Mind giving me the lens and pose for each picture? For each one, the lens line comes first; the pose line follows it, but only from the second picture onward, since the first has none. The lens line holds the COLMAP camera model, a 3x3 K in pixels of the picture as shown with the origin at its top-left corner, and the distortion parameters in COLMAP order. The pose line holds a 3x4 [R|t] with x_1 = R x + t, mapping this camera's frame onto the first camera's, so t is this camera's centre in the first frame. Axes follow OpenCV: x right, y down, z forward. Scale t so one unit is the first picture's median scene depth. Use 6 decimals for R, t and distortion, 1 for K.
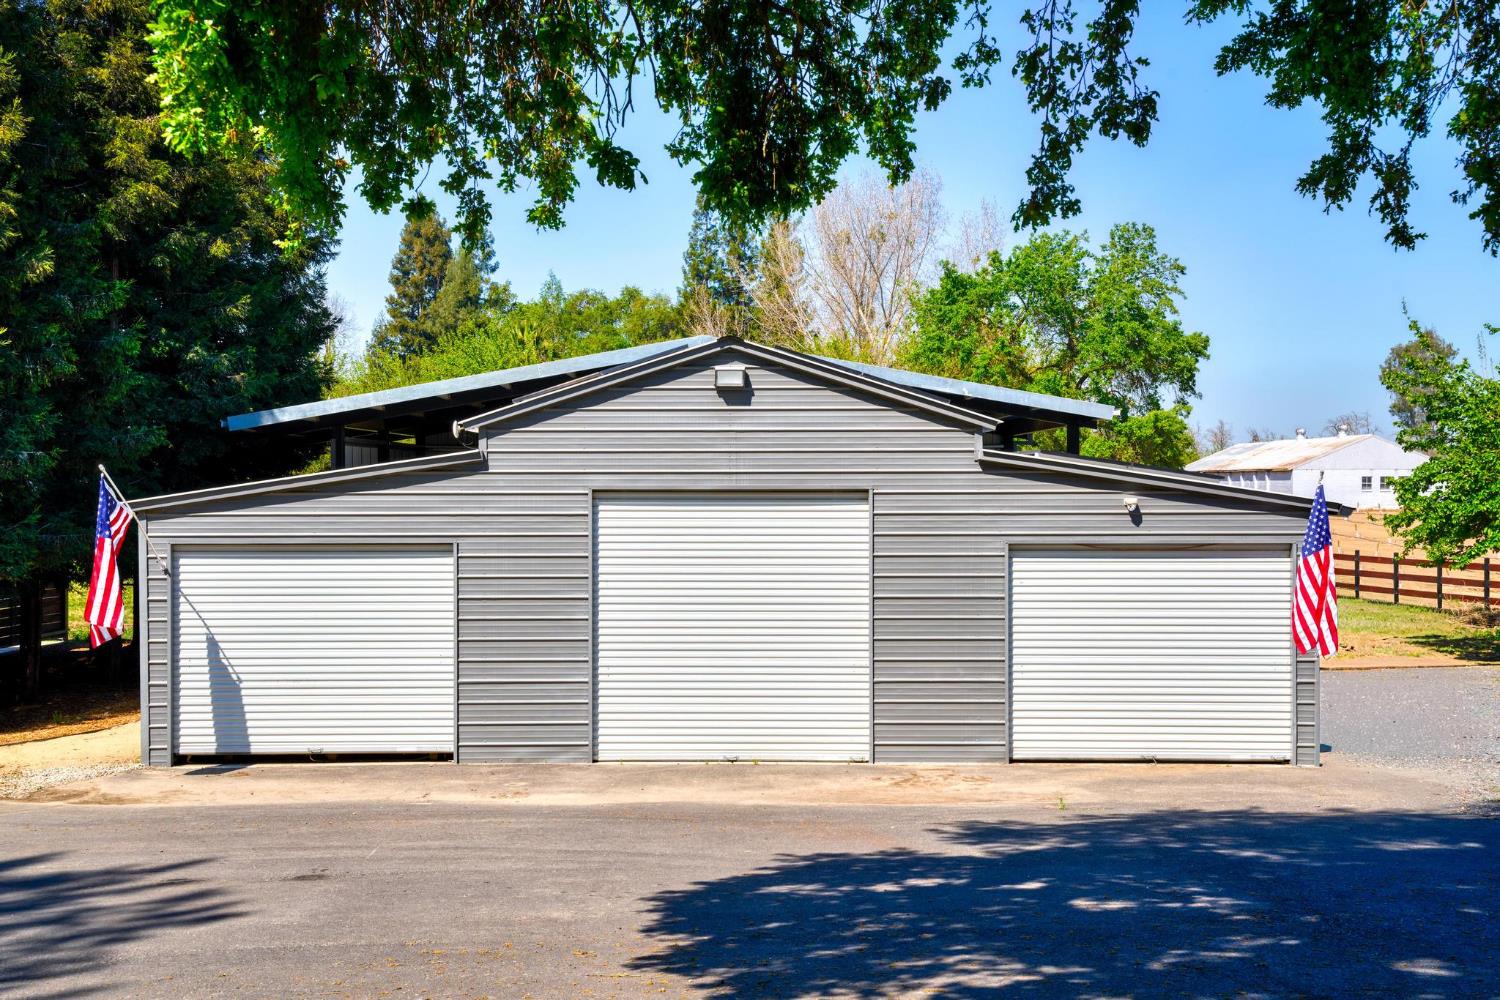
lens RADIAL K [[1976.4, 0, 751.3], [0, 1976.4, 498.5], [0, 0, 1]] dist [0.023382, 0.000000]
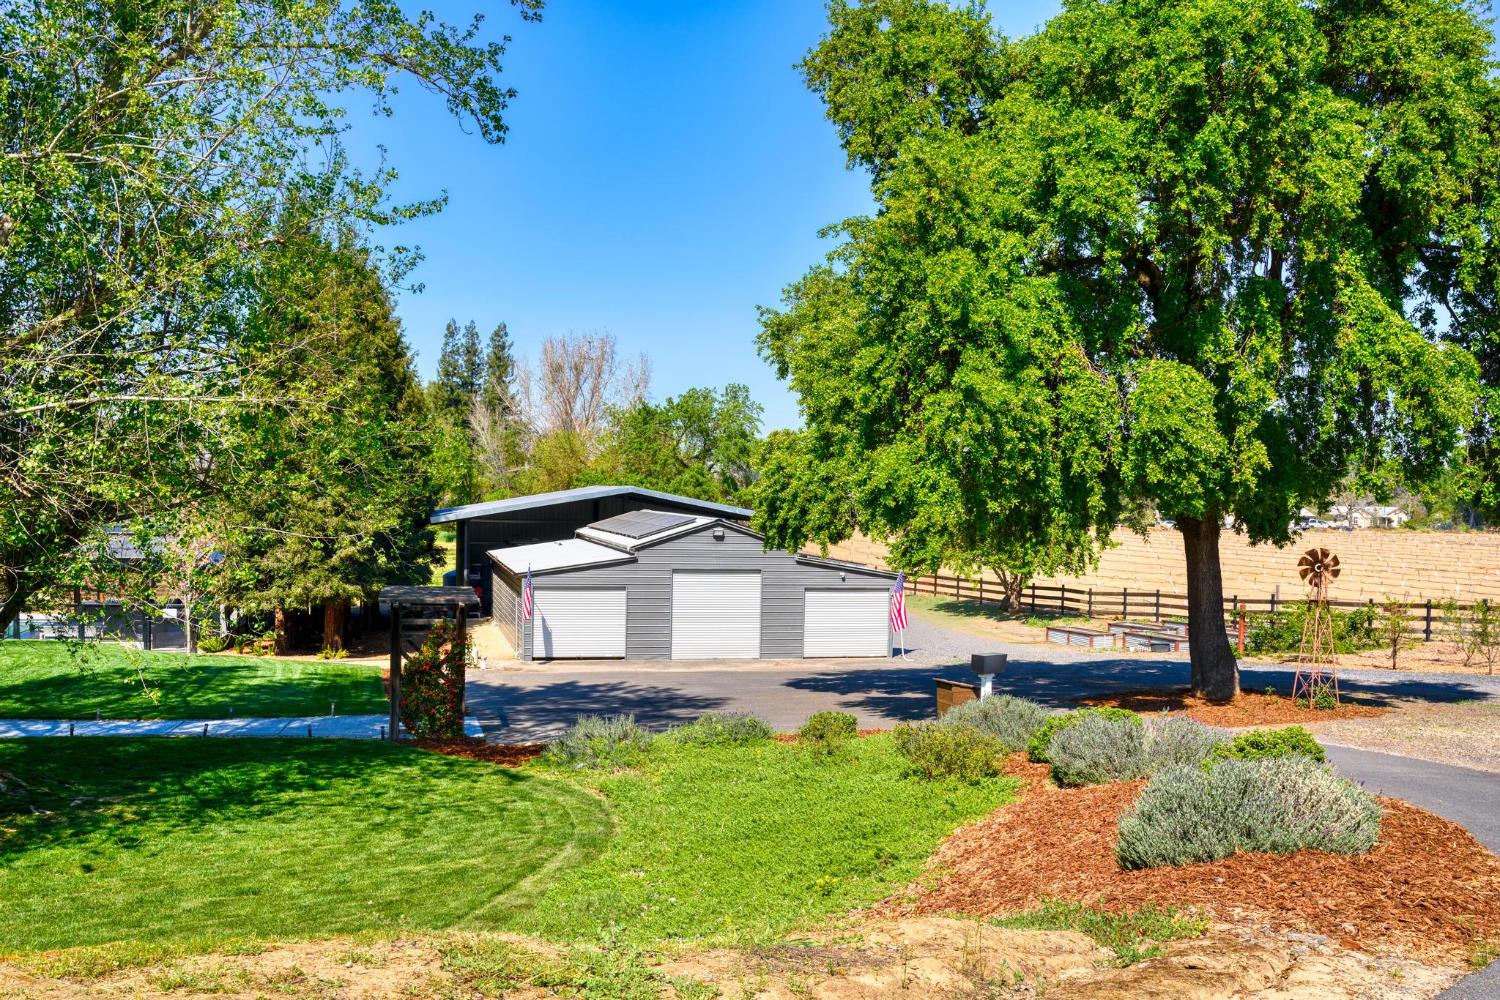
lens RADIAL K [[1298.1, 0, 749.0], [0, 1298.1, 502.5], [0, 0, 1]] dist [-0.002827, -0.000098]
pose [[0.969190, 0.023071, 0.245233, -0.451999], [-0.023099, 0.999729, -0.002760, -0.102359], [-0.245230, -0.002989, 0.969460, -0.940326]]
